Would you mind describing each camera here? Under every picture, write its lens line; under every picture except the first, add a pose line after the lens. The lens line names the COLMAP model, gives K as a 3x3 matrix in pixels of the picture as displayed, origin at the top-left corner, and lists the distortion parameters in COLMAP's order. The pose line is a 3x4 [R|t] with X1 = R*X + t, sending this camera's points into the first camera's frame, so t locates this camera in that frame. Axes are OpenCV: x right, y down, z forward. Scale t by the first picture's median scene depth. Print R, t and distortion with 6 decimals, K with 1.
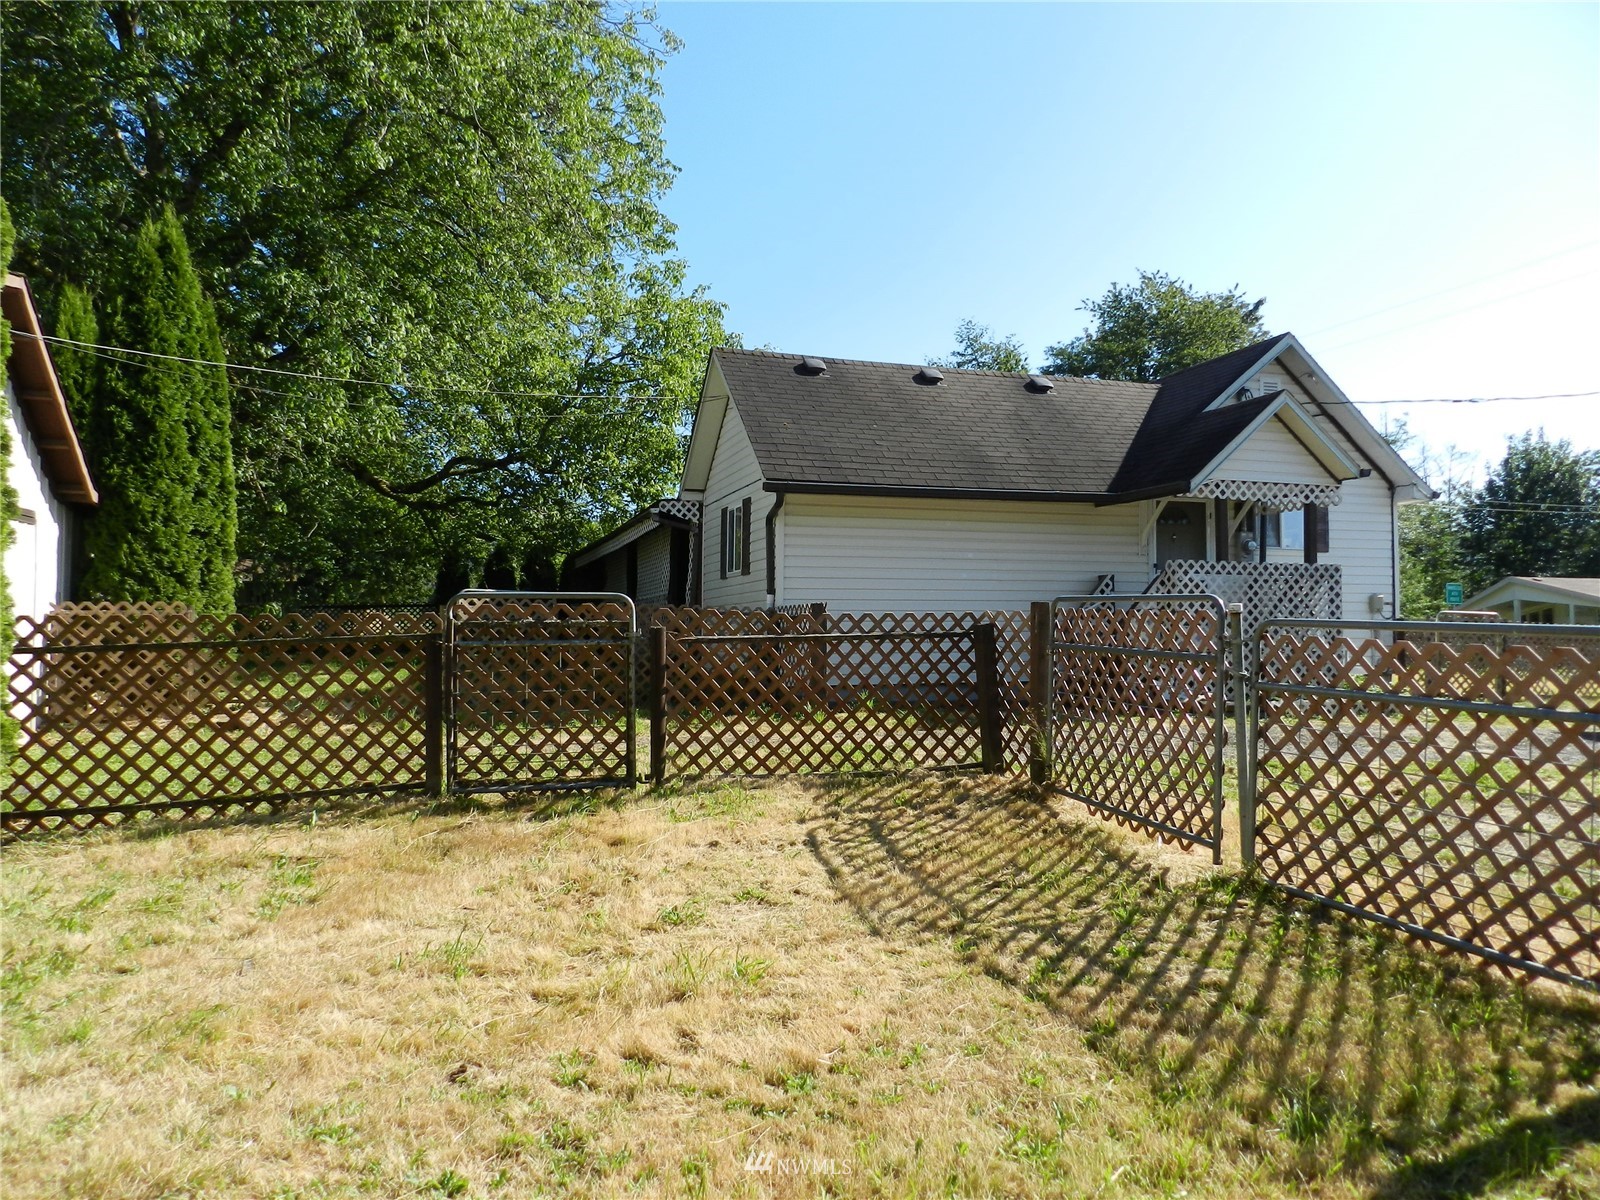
lens RADIAL K [[1089.7, 0, 802.0], [0, 1089.7, 590.6], [0, 0, 1]] dist [0.021262, -0.009860]
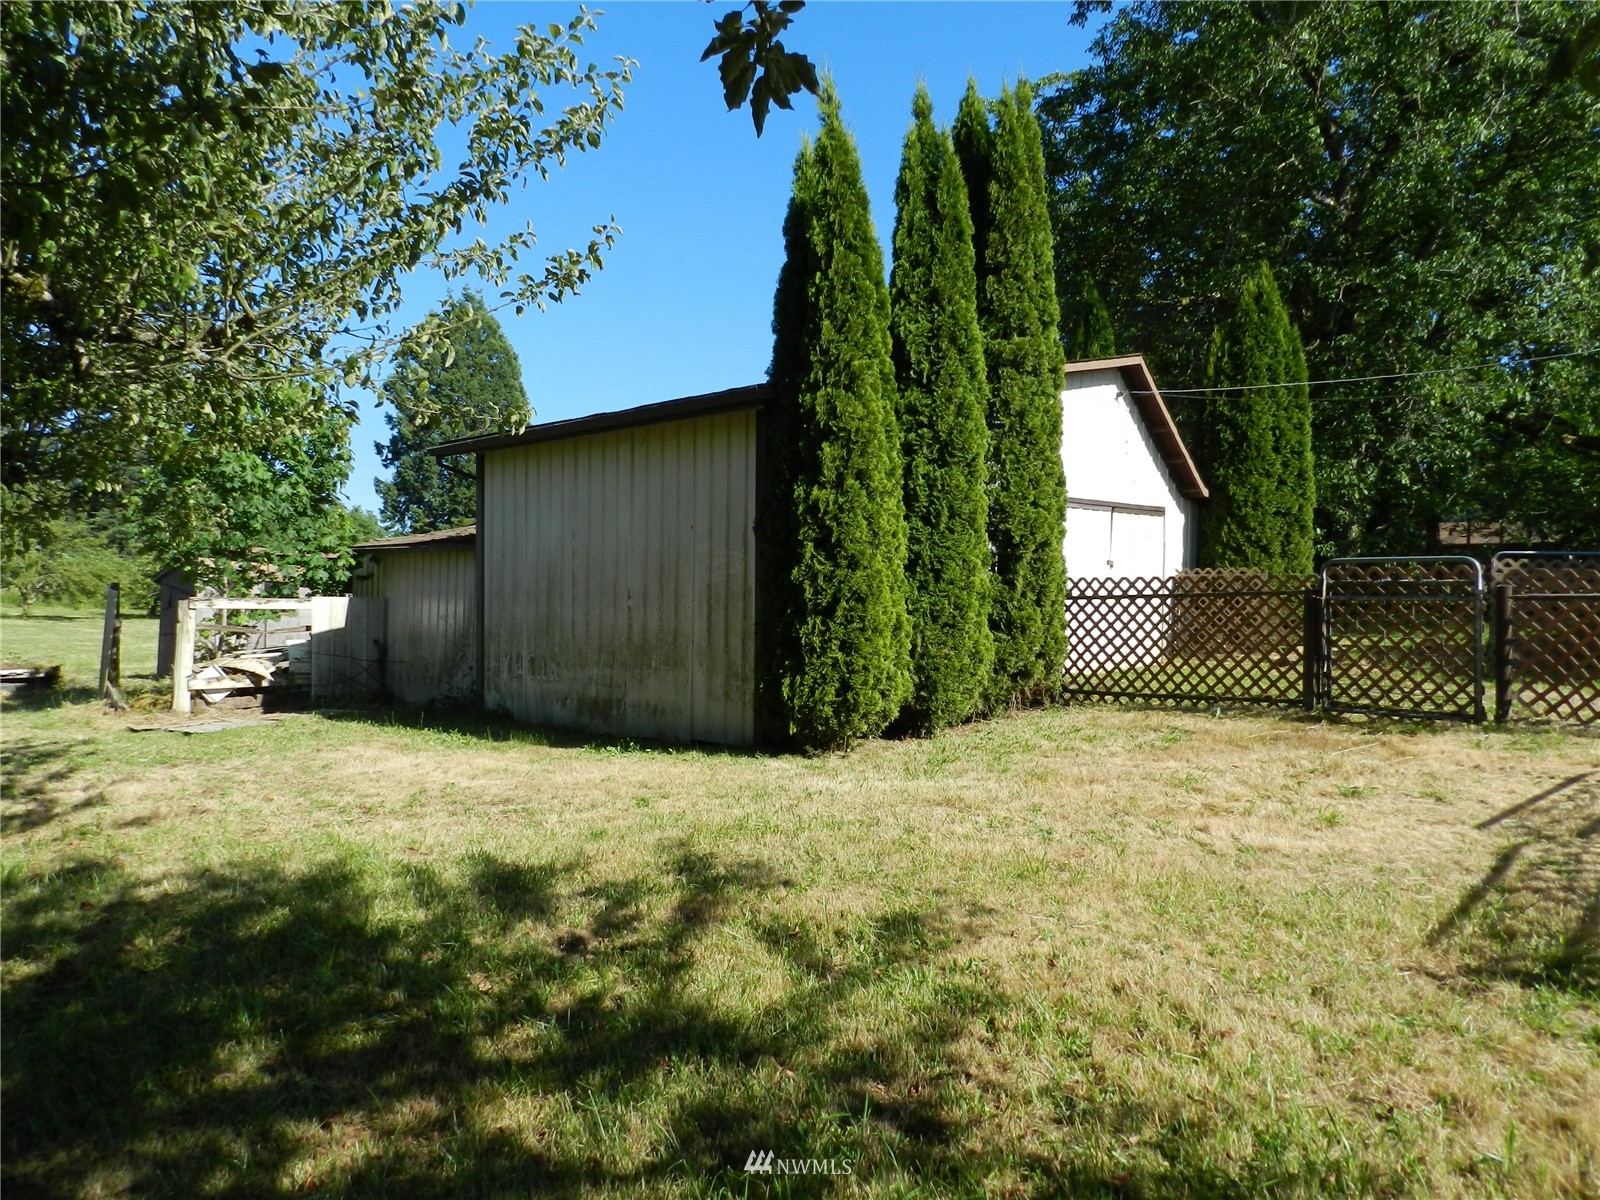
lens RADIAL K [[1075.8, 0, 799.7], [0, 1075.8, 600.0], [0, 0, 1]] dist [0.005185, 0.000748]
pose [[0.471548, 0.014000, -0.881729, 0.510068], [0.024180, 0.999293, 0.028798, -0.001630], [0.881509, -0.034900, 0.470876, -0.170215]]
